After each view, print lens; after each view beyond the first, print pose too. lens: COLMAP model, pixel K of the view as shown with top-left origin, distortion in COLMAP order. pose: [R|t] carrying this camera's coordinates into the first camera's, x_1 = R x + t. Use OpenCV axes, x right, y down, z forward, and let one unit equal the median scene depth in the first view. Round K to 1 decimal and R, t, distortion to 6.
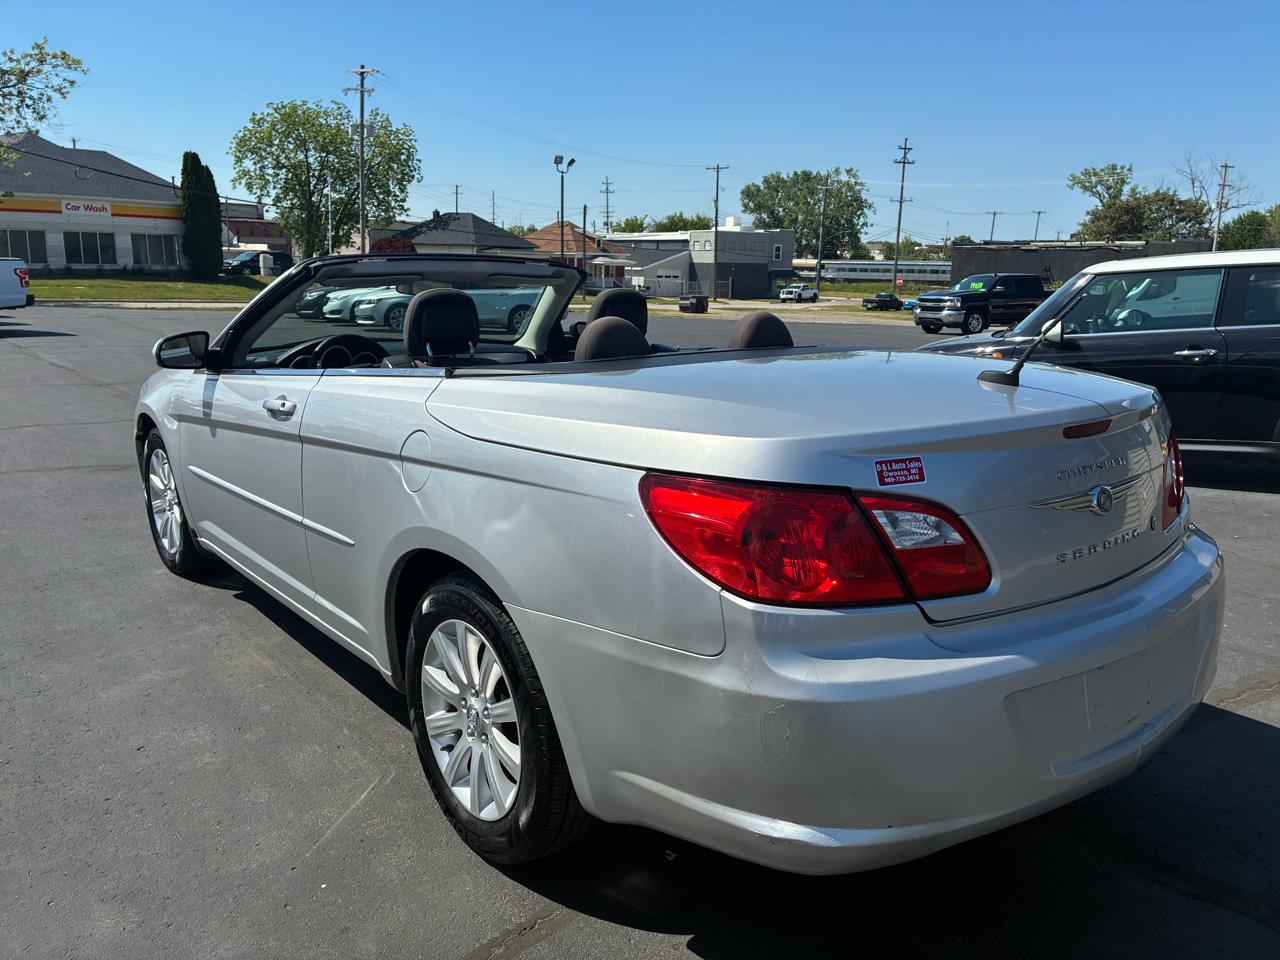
lens RADIAL K [[1003.4, 0, 658.8], [0, 1003.4, 482.9], [0, 0, 1]] dist [0.094760, -0.126741]
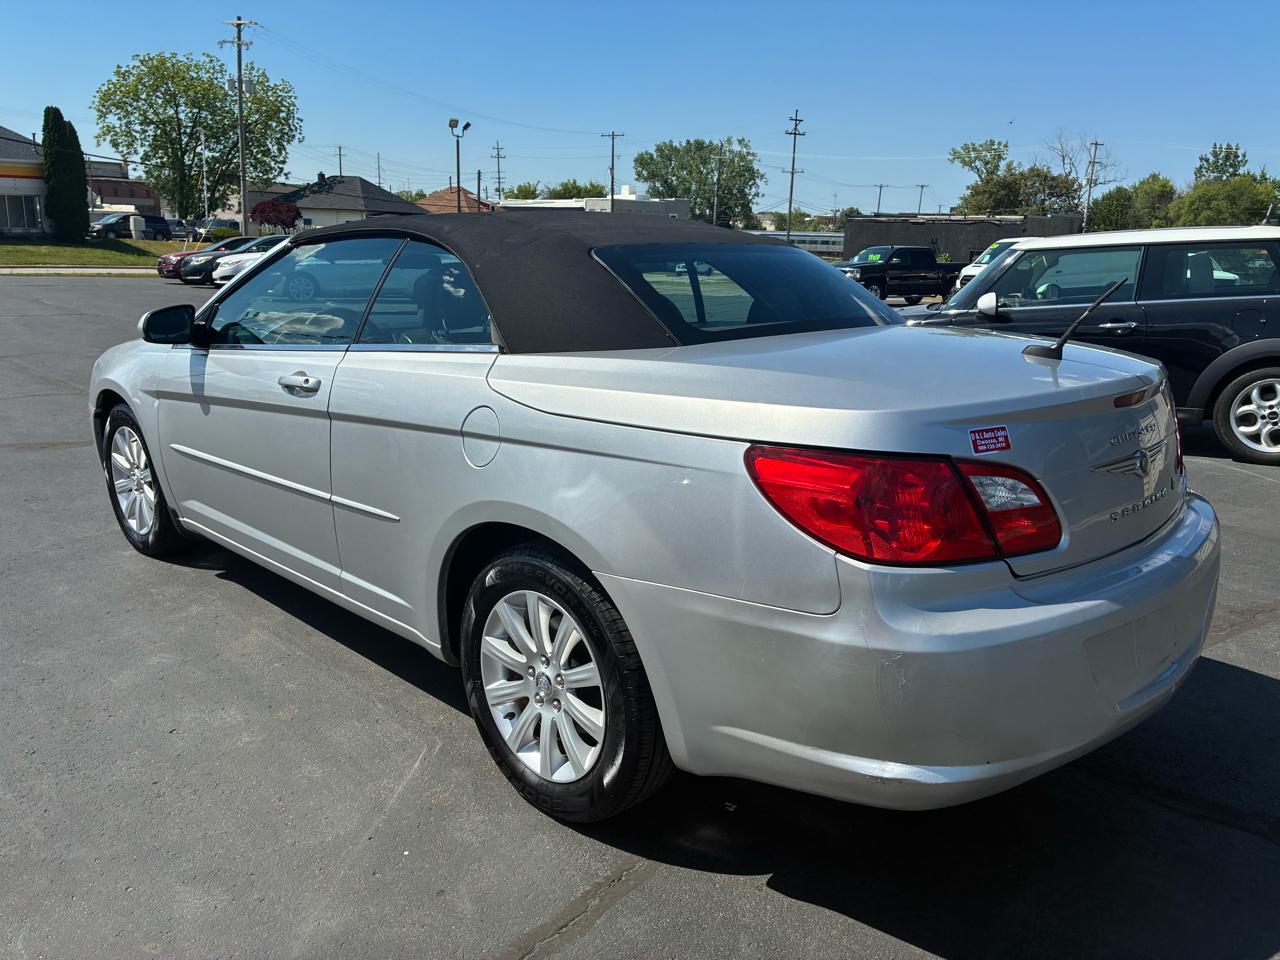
lens RADIAL K [[1008.1, 0, 665.2], [0, 1008.1, 482.7], [0, 0, 1]] dist [0.092084, -0.121732]
pose [[0.992958, -0.018127, 0.117069, -0.037450], [0.014731, 0.999447, 0.029807, -0.000547], [-0.117545, -0.027872, 0.992676, -0.007492]]
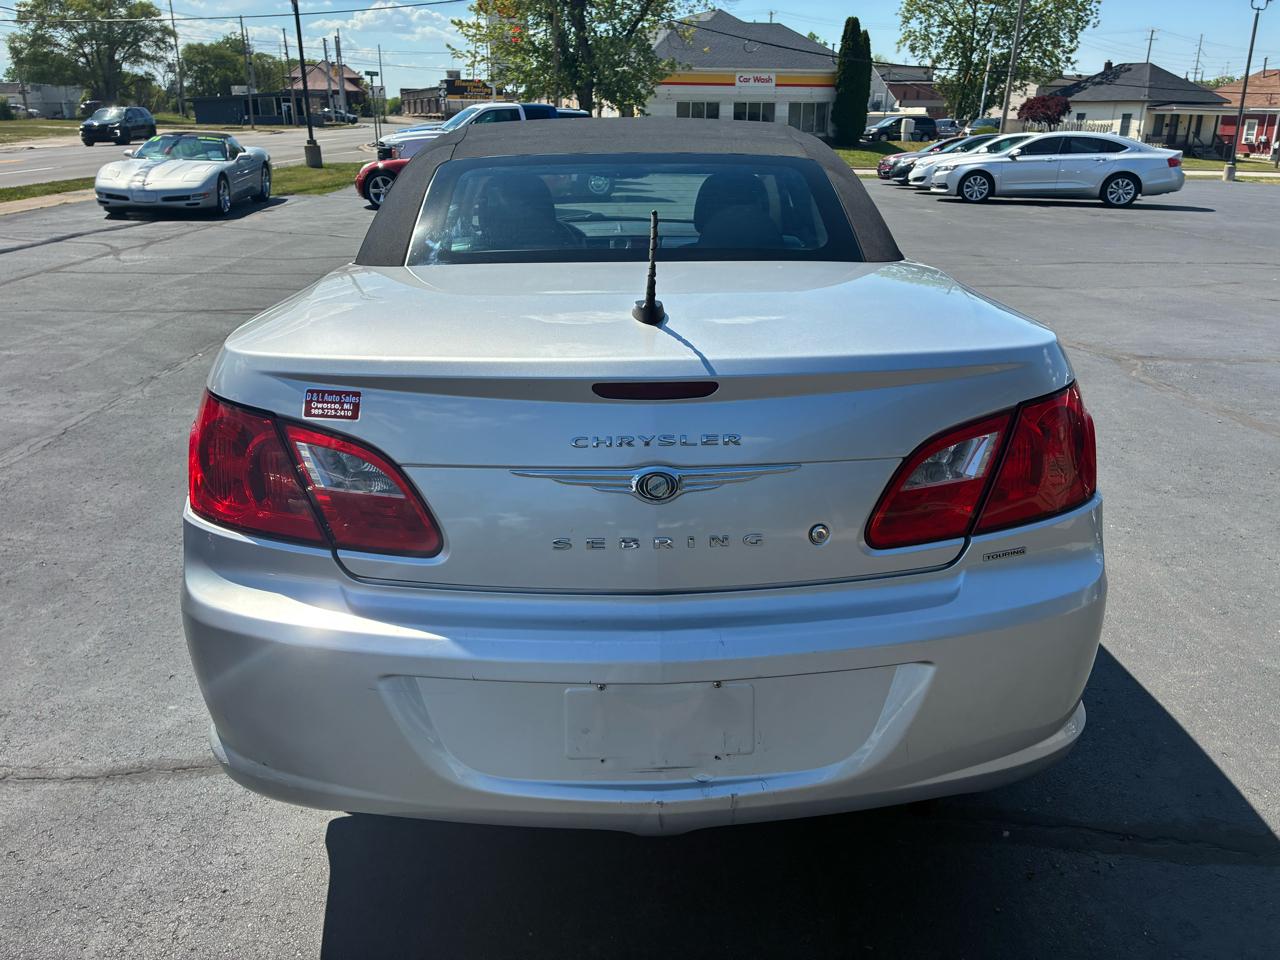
lens RADIAL K [[1003.4, 0, 658.8], [0, 1003.4, 482.9], [0, 0, 1]] dist [0.094760, -0.126741]
pose [[0.789456, 0.190650, -0.583449, 0.159001], [-0.115509, 0.979701, 0.163838, -0.019586], [0.602841, -0.061950, 0.795453, 0.071683]]
